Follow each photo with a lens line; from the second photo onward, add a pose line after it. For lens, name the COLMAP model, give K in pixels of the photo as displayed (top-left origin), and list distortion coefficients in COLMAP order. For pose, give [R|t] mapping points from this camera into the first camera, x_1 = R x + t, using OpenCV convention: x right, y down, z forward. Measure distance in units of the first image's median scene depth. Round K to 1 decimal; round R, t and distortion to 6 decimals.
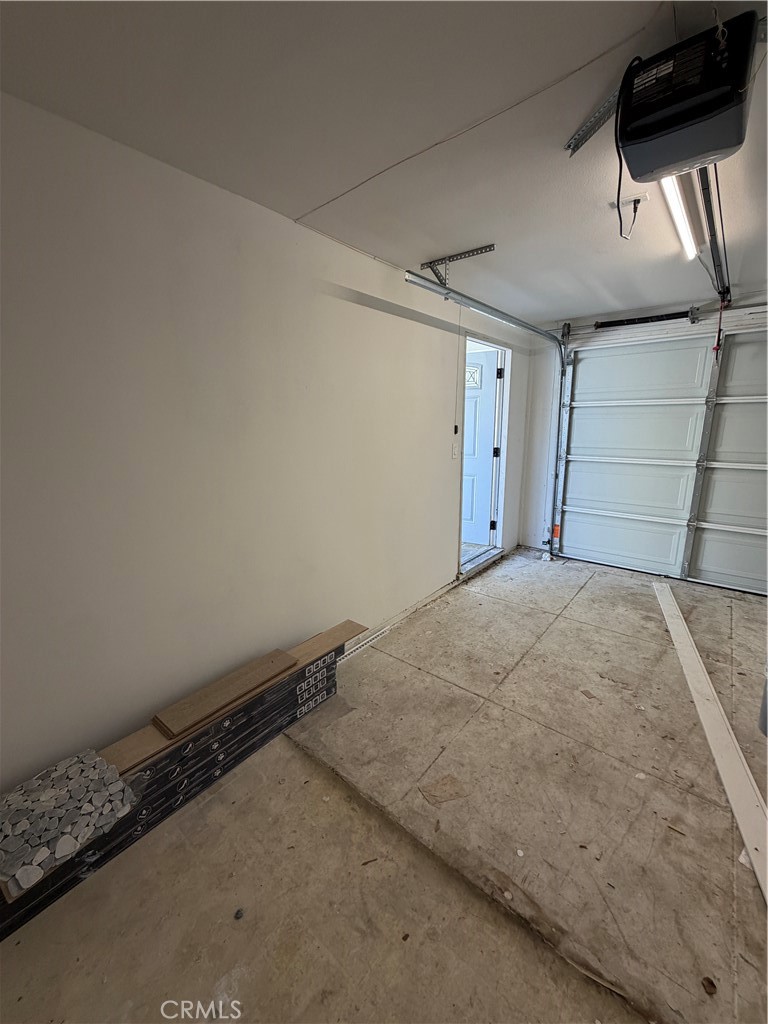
lens RADIAL K [[407.3, 0, 382.5], [0, 407.3, 510.4], [0, 0, 1]] dist [0.000448, 0.000022]
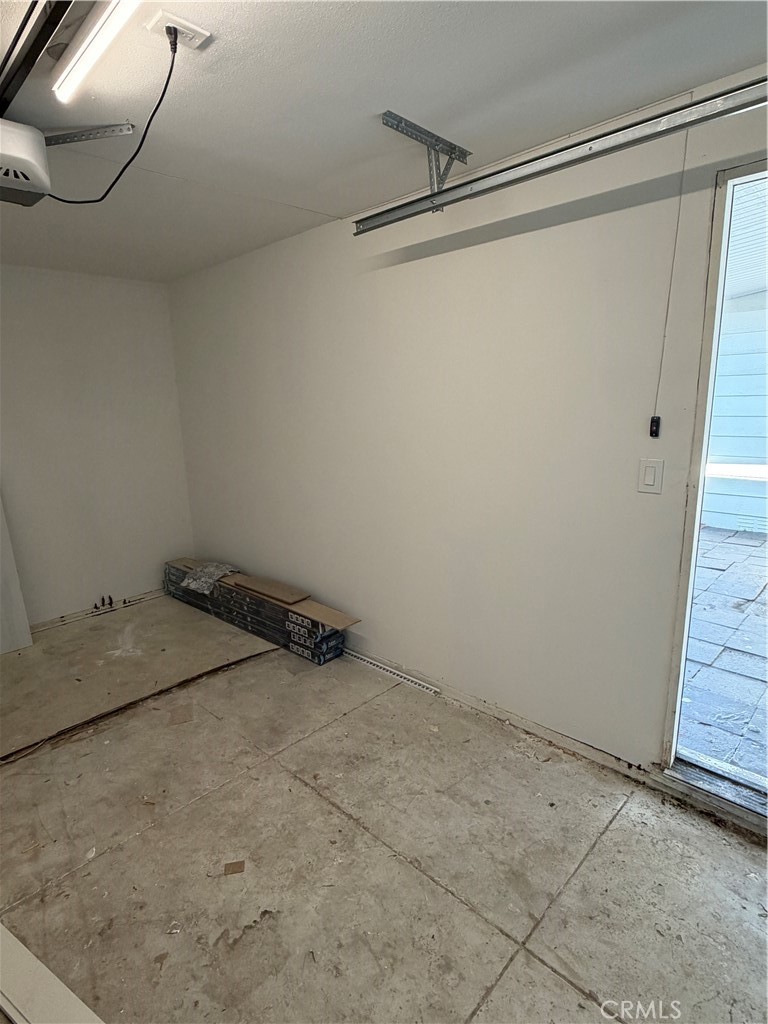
lens RADIAL K [[546.0, 0, 384.0], [0, 546.0, 512.0], [0, 0, 1]] dist [0.001155, -0.000013]
pose [[-0.075543, 0.221242, -0.972289, 1.276864], [-0.188586, 0.954308, 0.231802, -0.317003], [0.979147, 0.200871, -0.030368, 1.246143]]
